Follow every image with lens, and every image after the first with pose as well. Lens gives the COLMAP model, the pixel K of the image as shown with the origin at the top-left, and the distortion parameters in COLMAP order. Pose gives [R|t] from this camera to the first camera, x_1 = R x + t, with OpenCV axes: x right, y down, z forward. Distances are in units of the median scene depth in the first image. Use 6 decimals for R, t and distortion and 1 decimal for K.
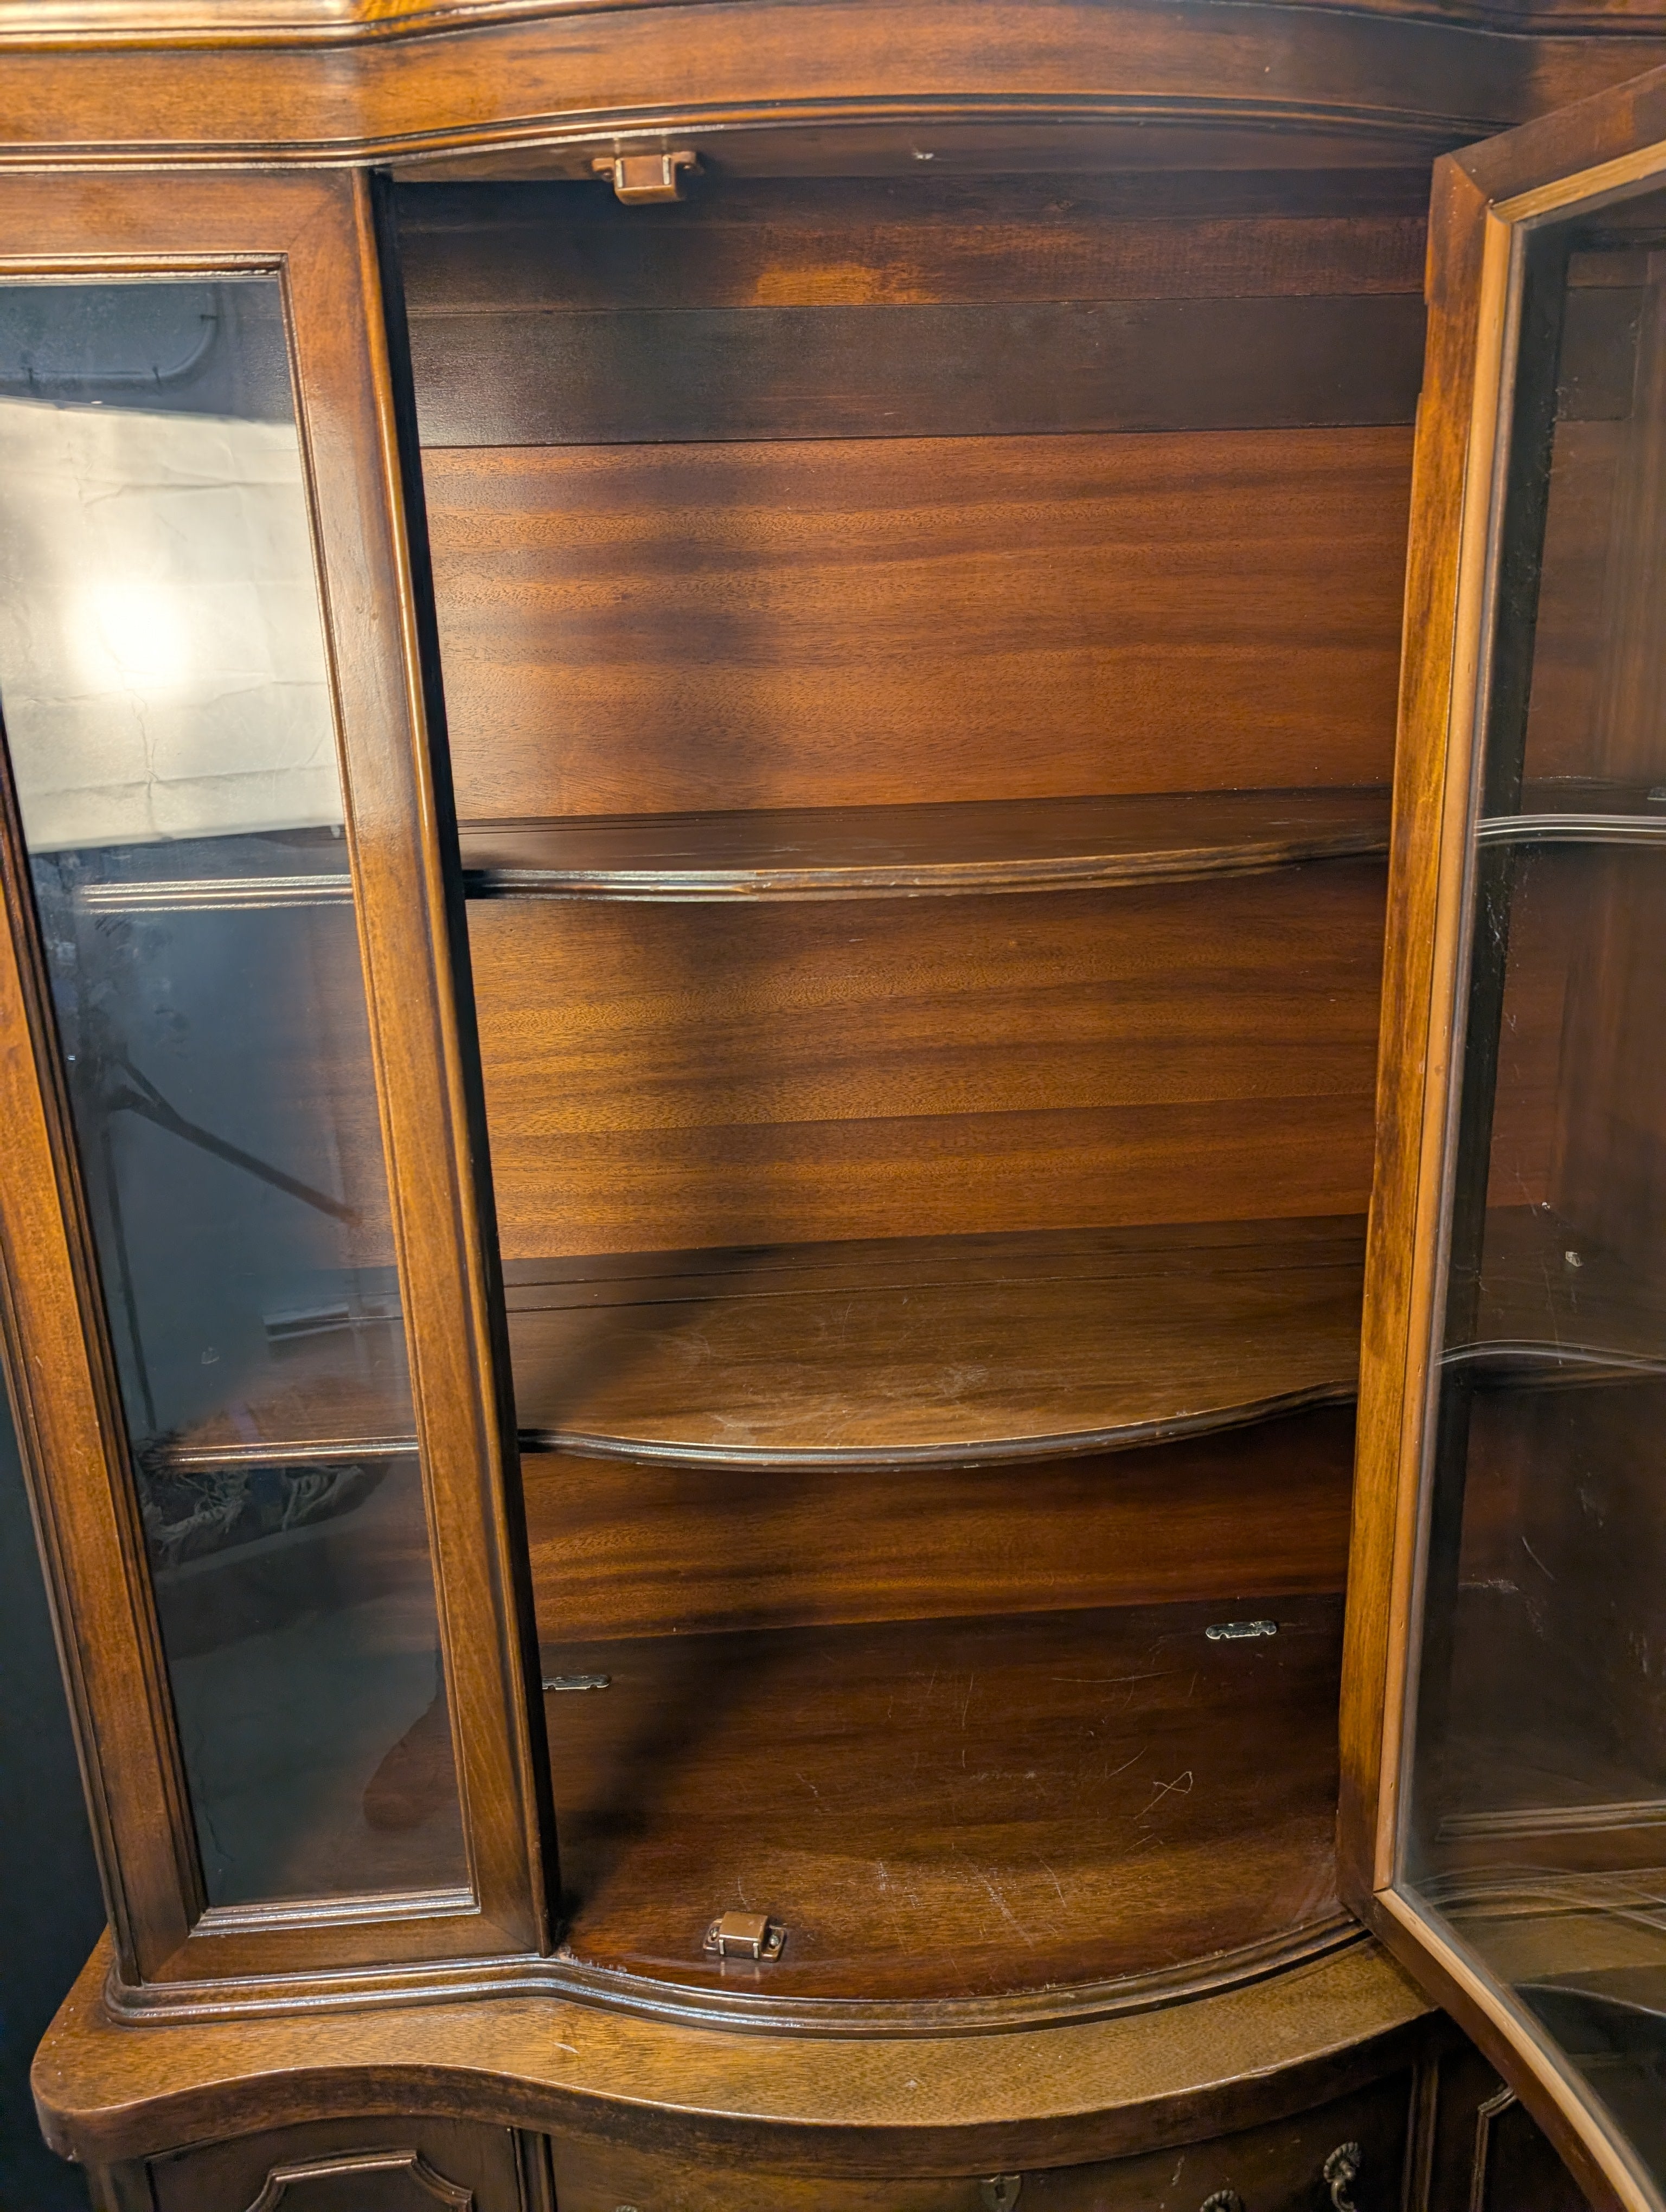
lens RADIAL K [[1598.2, 0, 857.1], [0, 1598.2, 1105.0], [0, 0, 1]] dist [0.019226, -0.017932]
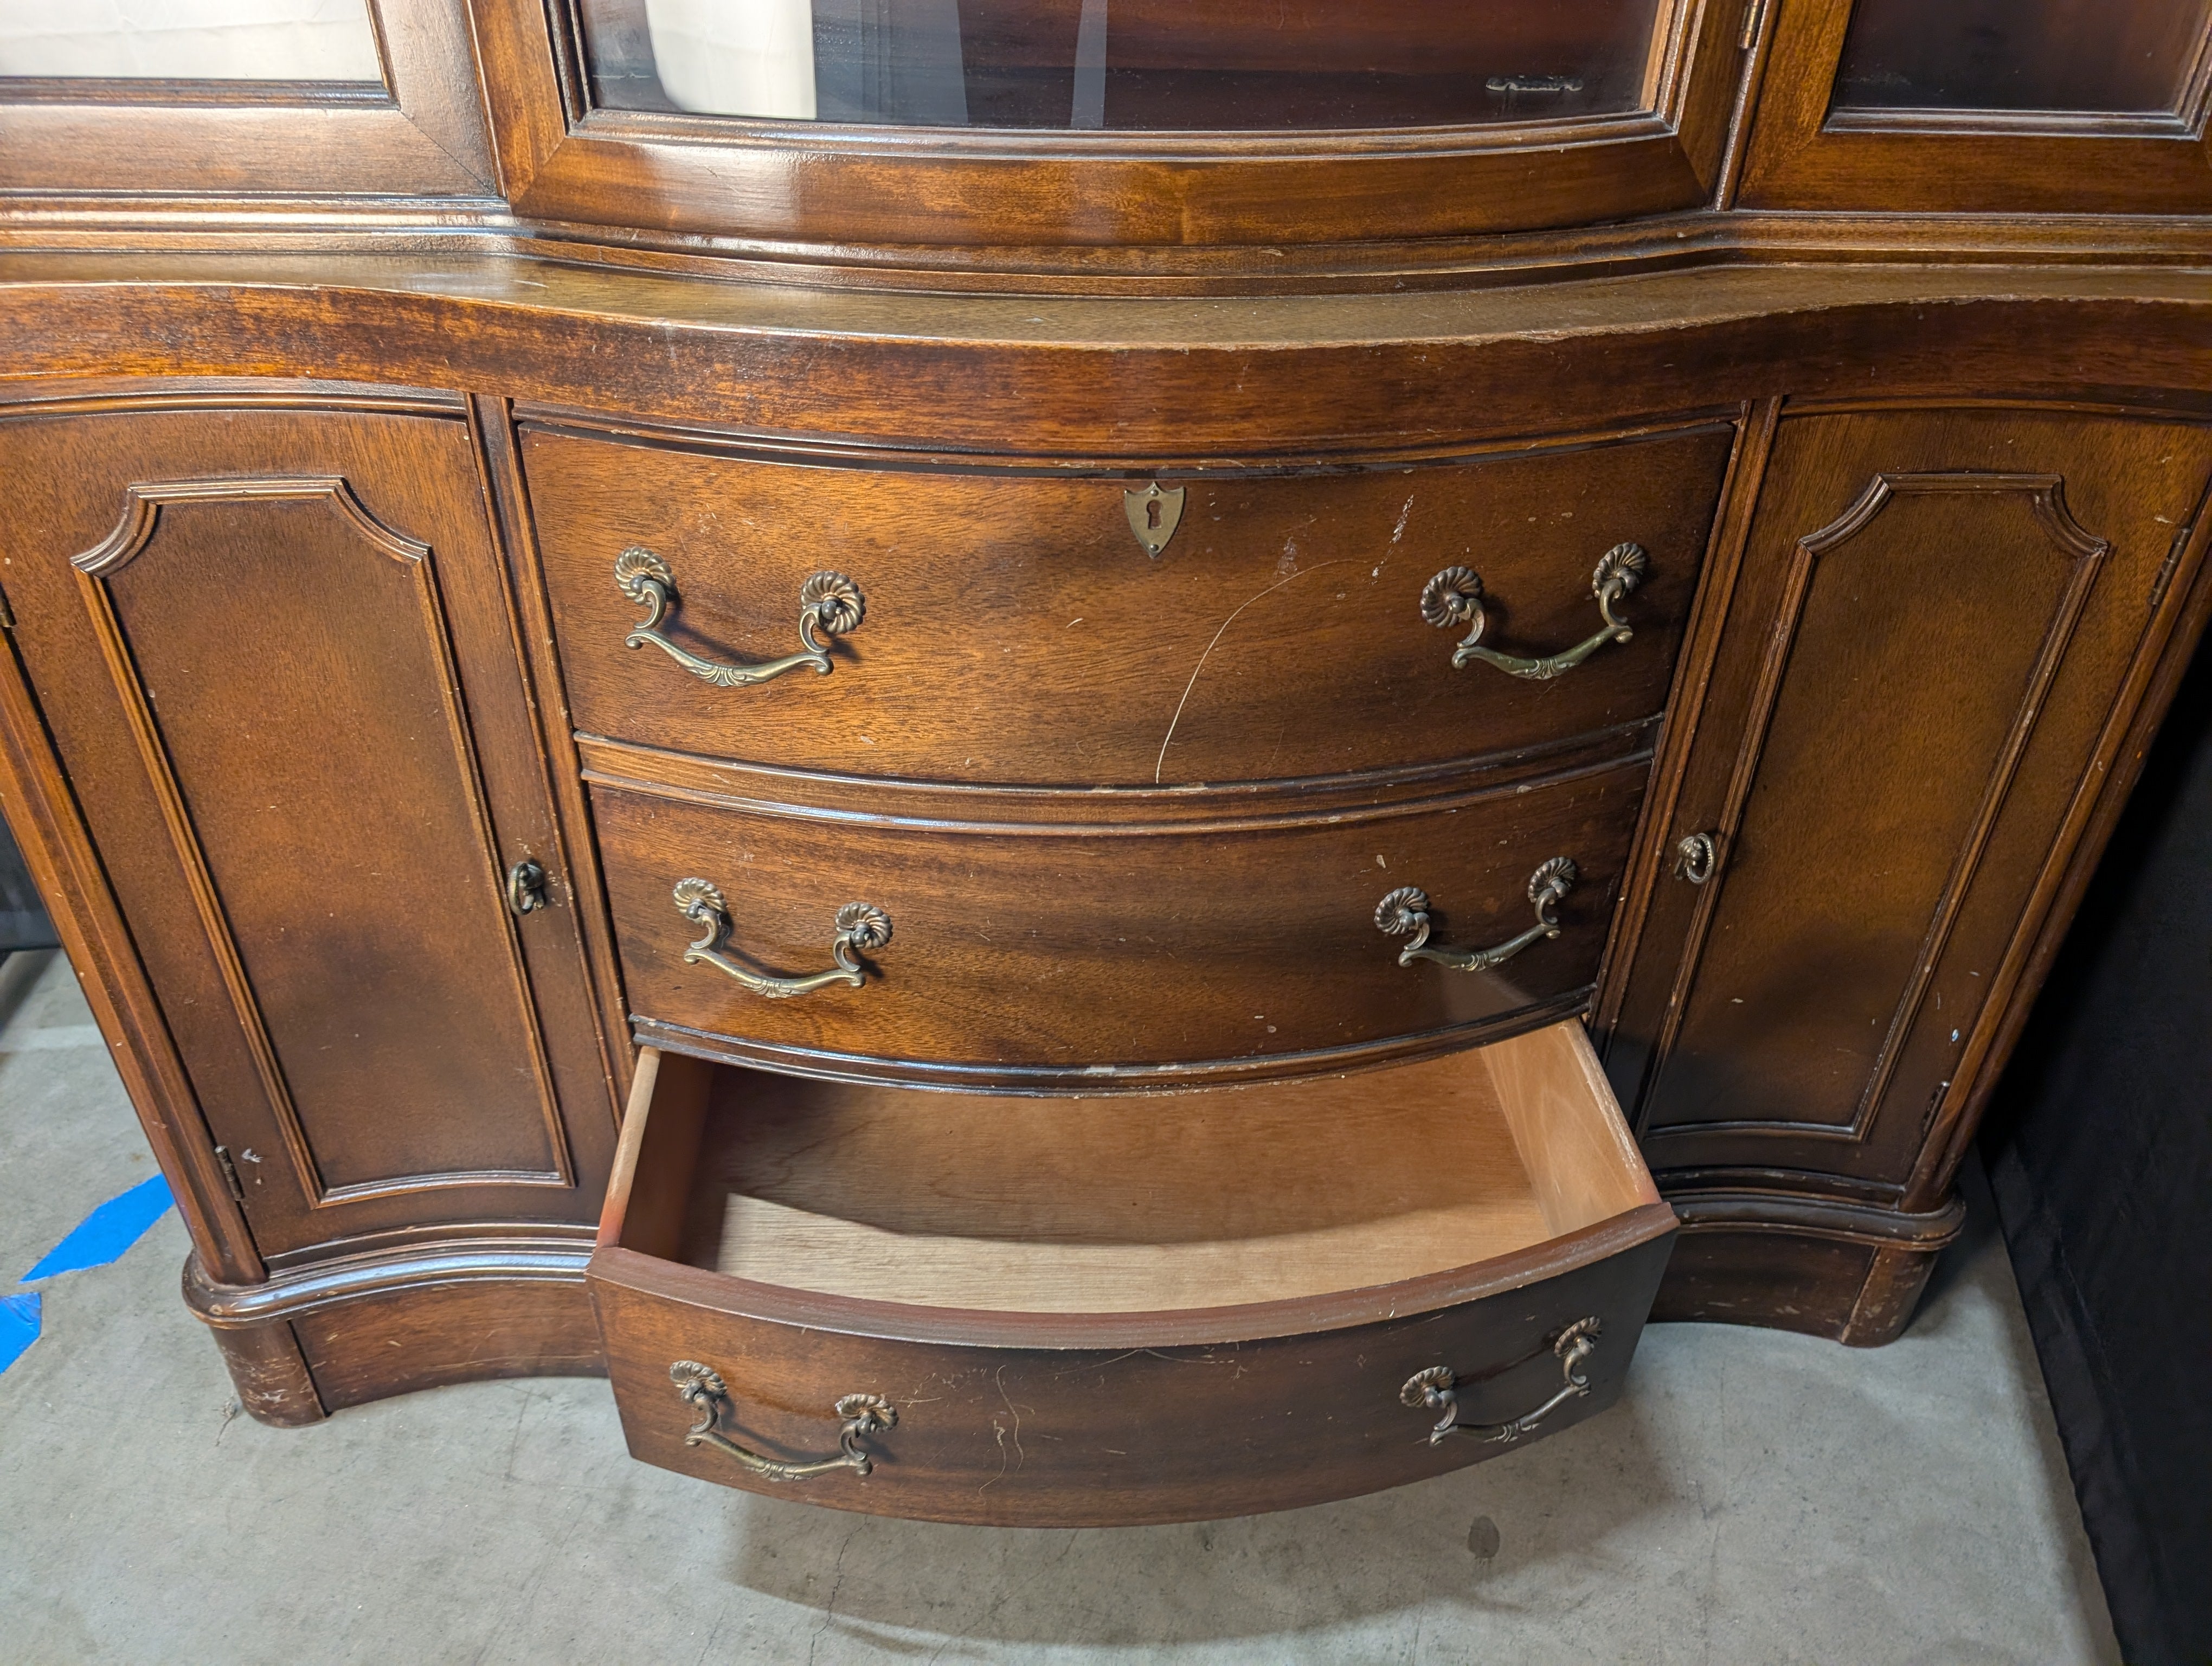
lens RADIAL K [[1598.2, 0, 1121.3], [0, 1598.2, 813.1], [0, 0, 1]] dist [0.019226, -0.017932]
pose [[0.998221, 0.043513, 0.040751, 0.051283], [-0.054146, 0.947761, 0.314352, 0.586875], [-0.024944, -0.315999, 0.948432, 0.287985]]
